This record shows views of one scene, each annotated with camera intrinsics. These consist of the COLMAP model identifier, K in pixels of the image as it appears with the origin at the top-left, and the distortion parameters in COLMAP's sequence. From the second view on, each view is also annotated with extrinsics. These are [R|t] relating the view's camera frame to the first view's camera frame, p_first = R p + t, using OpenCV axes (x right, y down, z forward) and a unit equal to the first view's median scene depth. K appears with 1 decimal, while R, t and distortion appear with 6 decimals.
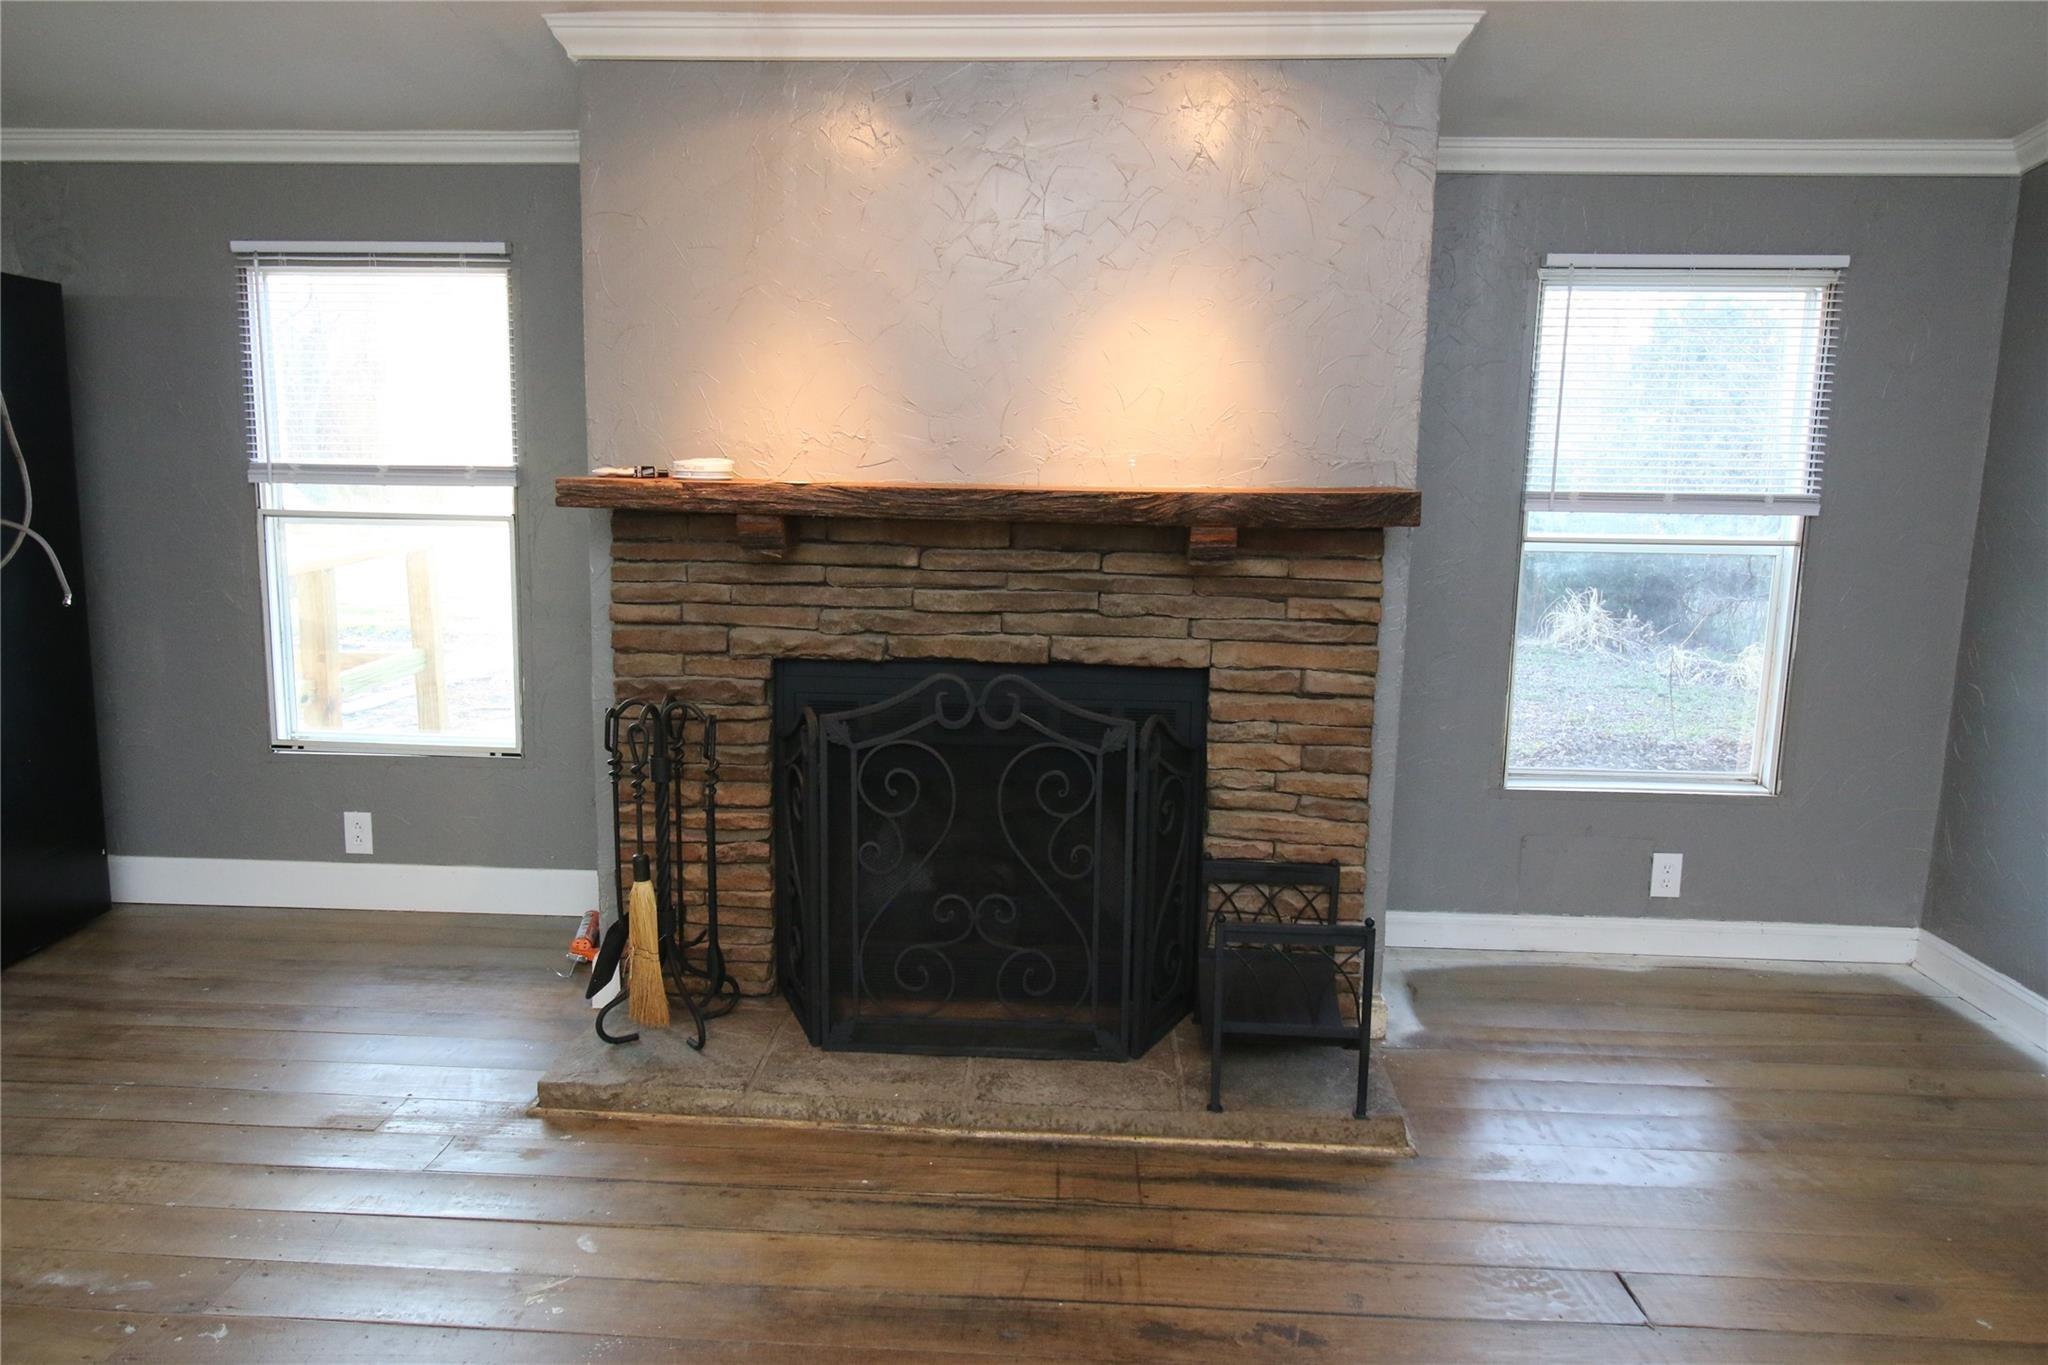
lens RADIAL K [[1368.3, 0, 1017.0], [0, 1368.3, 682.3], [0, 0, 1]] dist [-0.017356, -0.000776]
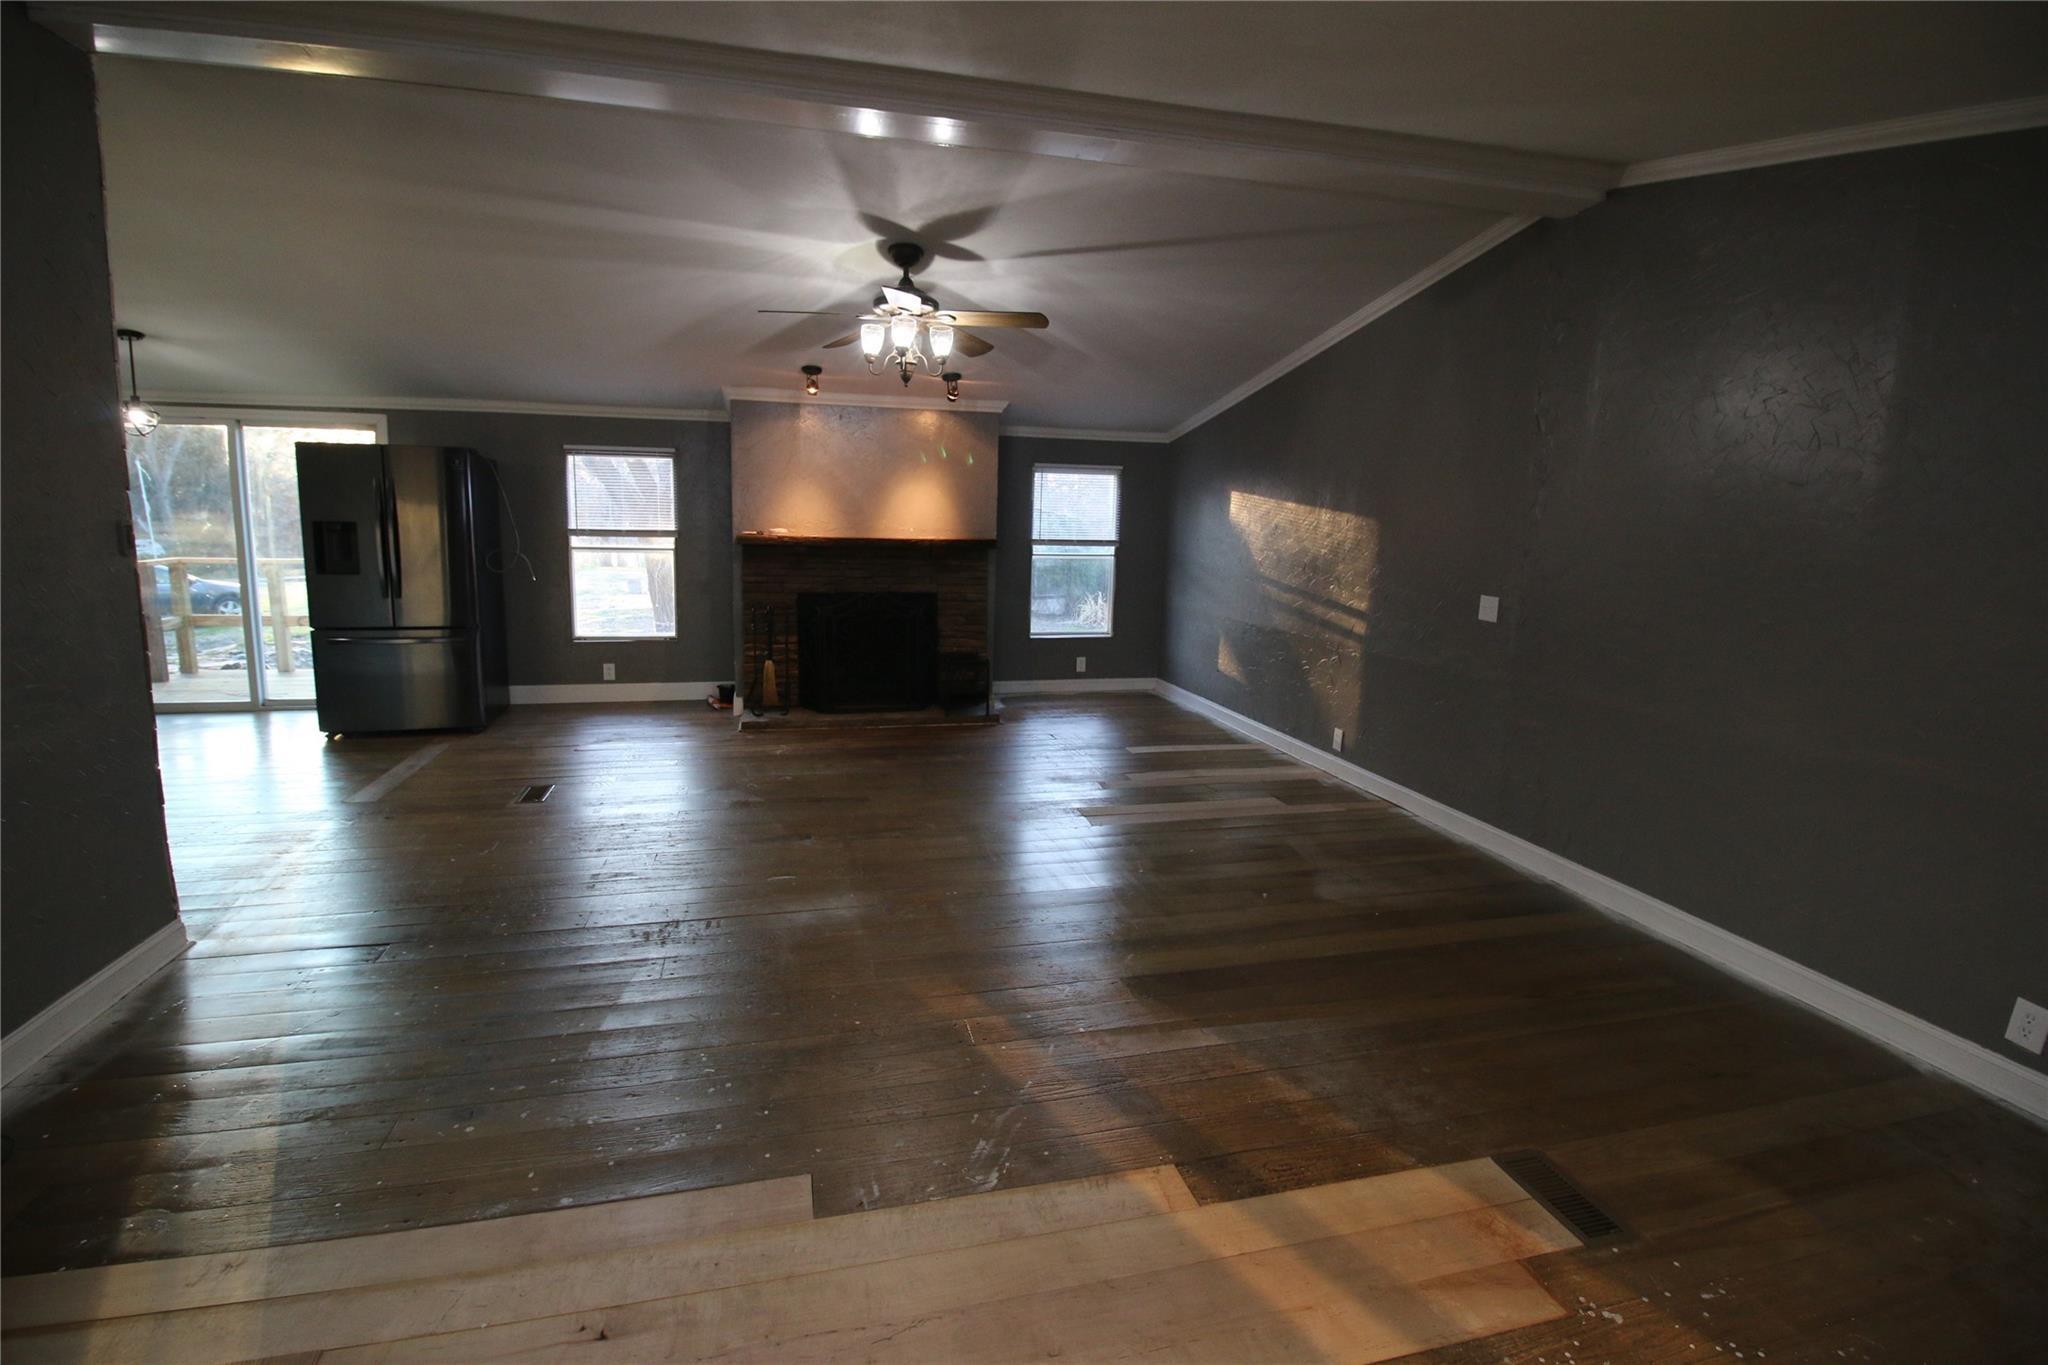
lens RADIAL K [[942.8, 0, 1018.8], [0, 942.8, 683.8], [0, 0, 1]] dist [0.016937, 0.000693]
pose [[0.954037, -0.047046, 0.295972, -0.306432], [0.044615, 0.998892, 0.014966, 0.157594], [-0.296349, -0.001073, 0.955079, -1.054273]]
